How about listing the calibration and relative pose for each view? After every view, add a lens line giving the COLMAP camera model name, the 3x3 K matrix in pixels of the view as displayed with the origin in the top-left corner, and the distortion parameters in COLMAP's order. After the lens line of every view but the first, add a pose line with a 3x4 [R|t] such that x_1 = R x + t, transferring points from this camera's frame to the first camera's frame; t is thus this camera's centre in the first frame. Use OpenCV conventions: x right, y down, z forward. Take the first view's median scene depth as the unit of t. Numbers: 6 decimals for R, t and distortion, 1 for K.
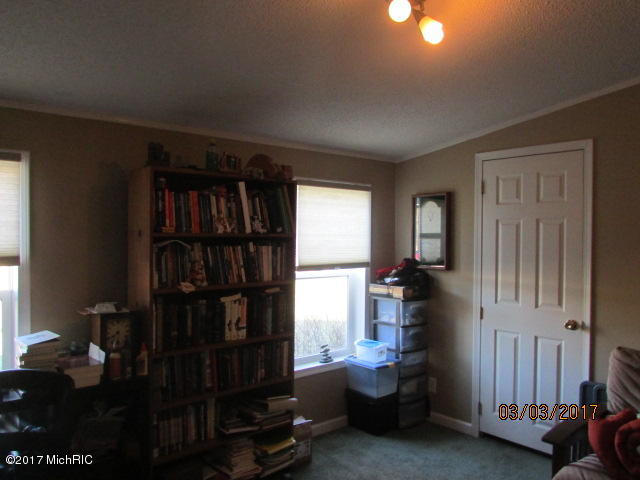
lens RADIAL K [[511.1, 0, 320.0], [0, 511.1, 240.0], [0, 0, 1]] dist [-0.011398, 0.002021]
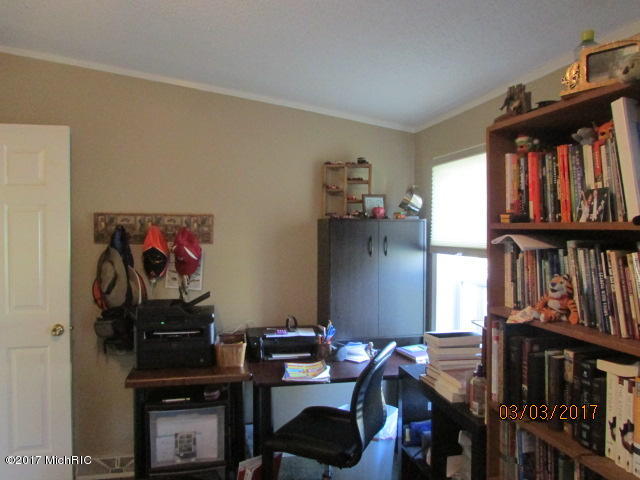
lens RADIAL K [[511.1, 0, 320.0], [0, 511.1, 240.0], [0, 0, 1]] dist [-0.011398, 0.002021]
pose [[-0.466256, 0.011348, -0.884577, 0.344788], [-0.020848, 0.999499, 0.023811, -0.002755], [0.884404, 0.029544, -0.465785, 1.004878]]
